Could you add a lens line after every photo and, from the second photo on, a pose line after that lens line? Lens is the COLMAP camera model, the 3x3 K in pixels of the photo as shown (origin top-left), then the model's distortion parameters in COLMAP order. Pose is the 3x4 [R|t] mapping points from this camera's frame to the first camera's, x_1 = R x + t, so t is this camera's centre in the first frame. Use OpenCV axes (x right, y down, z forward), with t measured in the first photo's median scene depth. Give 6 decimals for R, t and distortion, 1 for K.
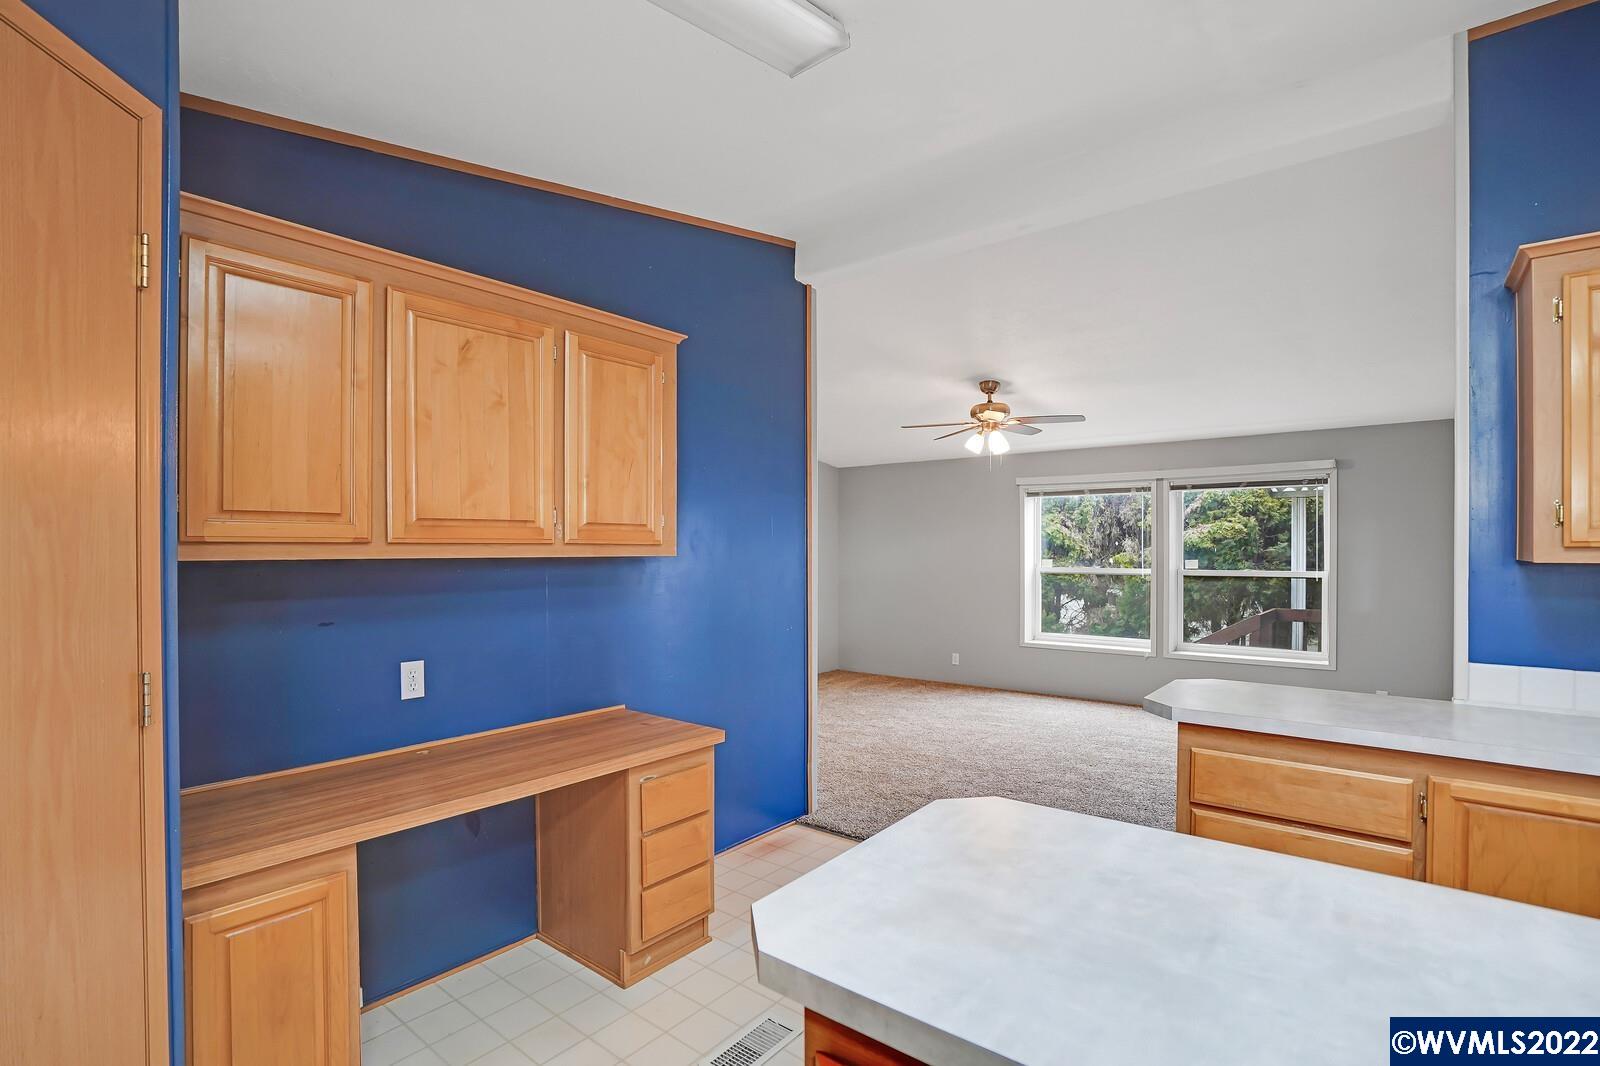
lens RADIAL K [[778.0, 0, 800.1], [0, 778.0, 553.1], [0, 0, 1]] dist [0.000218, 0.000006]
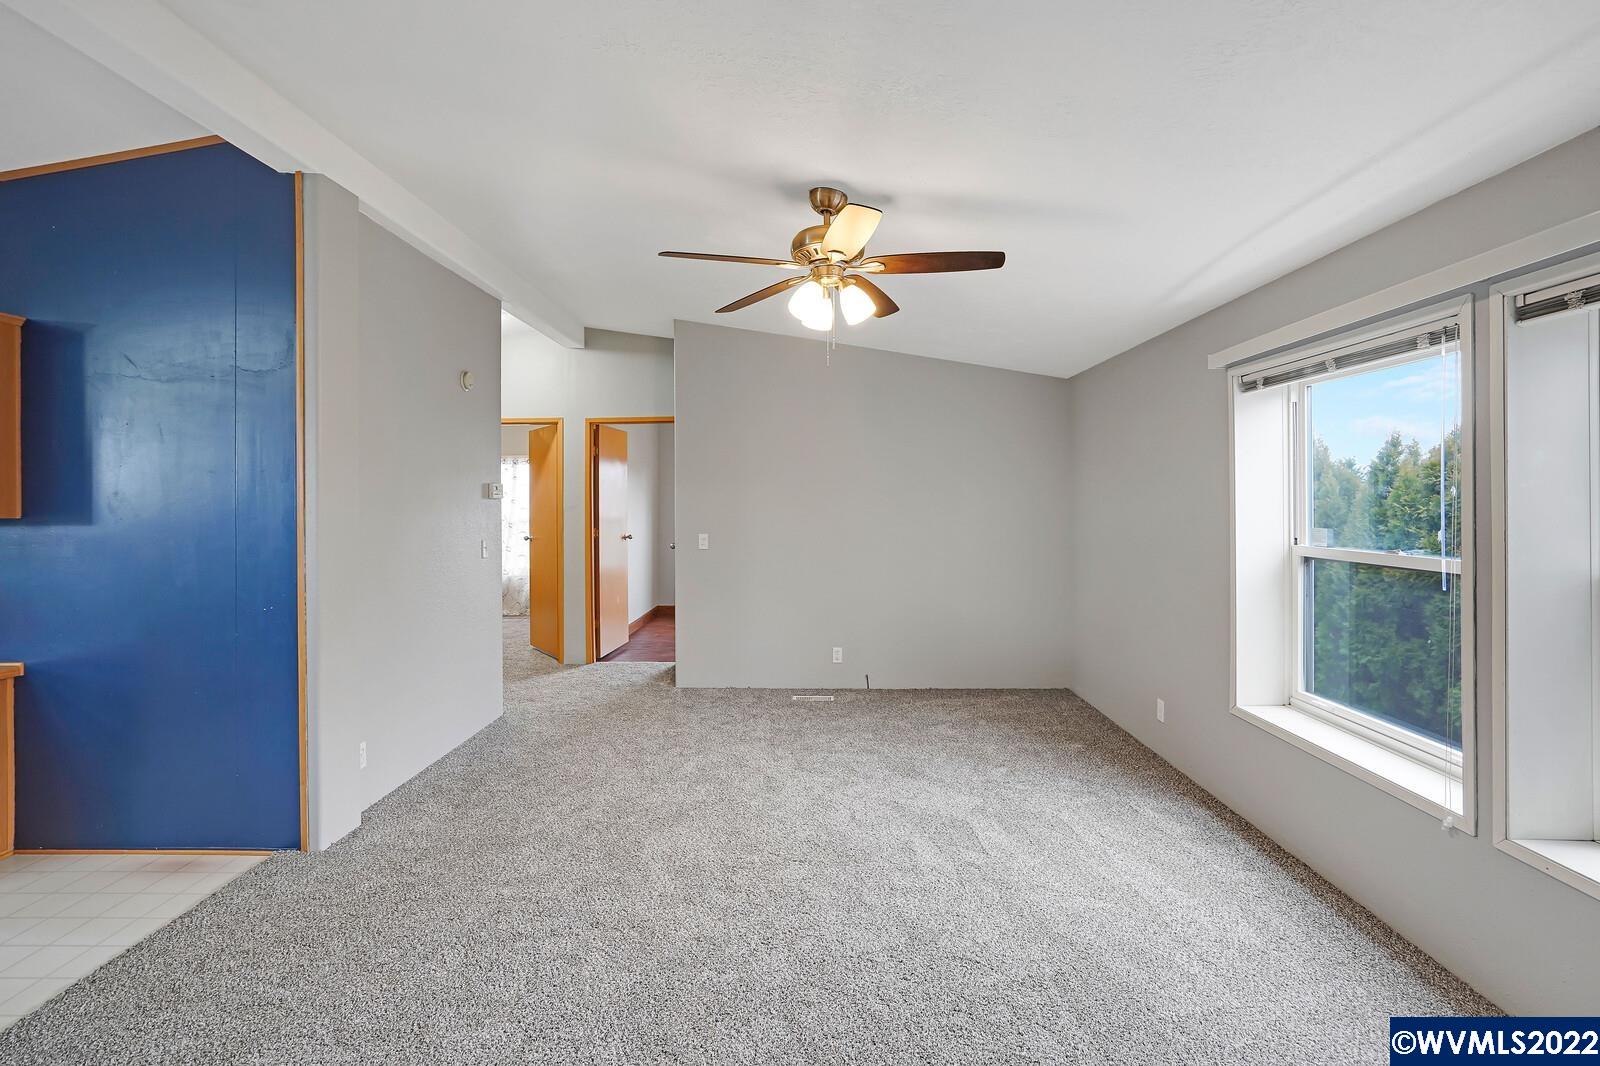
lens RADIAL K [[735.4, 0, 799.7], [0, 735.4, 513.9], [0, 0, 1]] dist [-0.027068, 0.000043]
pose [[0.608674, 0.000431, -0.793420, 0.594536], [-0.002311, 0.999997, -0.001230, 0.002258], [0.793417, 0.002582, 0.608673, 0.655468]]
